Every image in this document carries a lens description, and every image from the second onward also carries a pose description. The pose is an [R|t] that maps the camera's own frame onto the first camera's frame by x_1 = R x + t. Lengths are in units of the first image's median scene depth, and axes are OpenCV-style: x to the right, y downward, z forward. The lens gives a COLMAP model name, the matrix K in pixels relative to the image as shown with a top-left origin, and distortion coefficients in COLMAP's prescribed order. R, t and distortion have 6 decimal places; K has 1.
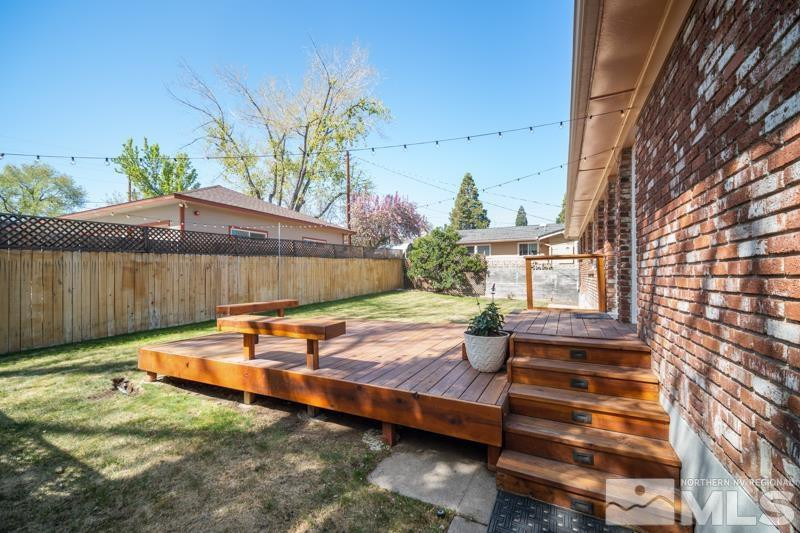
lens RADIAL K [[317.5, 0, 397.0], [0, 317.5, 272.5], [0, 0, 1]] dist [0.000570, -0.000015]
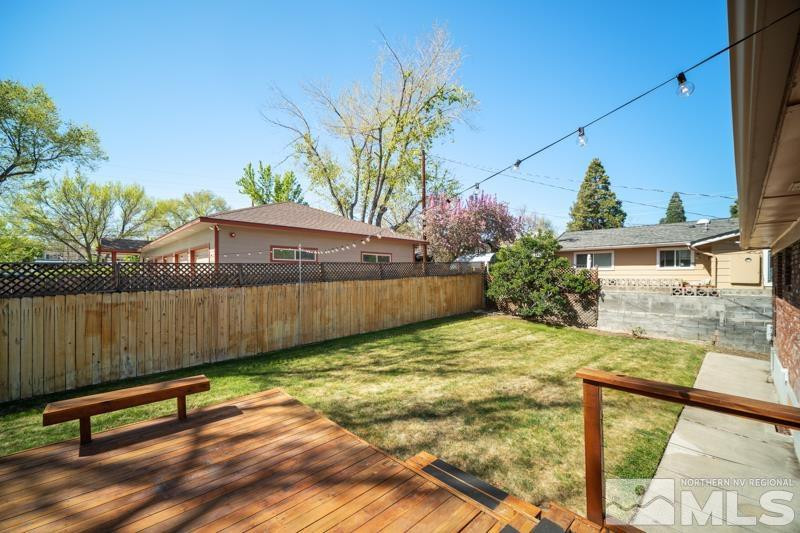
lens RADIAL K [[317.5, 0, 400.7], [0, 317.5, 274.0], [0, 0, 1]] dist [0.000570, -0.000015]
pose [[0.941726, 0.005252, -0.336340, 0.094829], [-0.003881, 0.999981, 0.004747, -0.045750], [0.336359, -0.003165, 0.941728, 0.166003]]
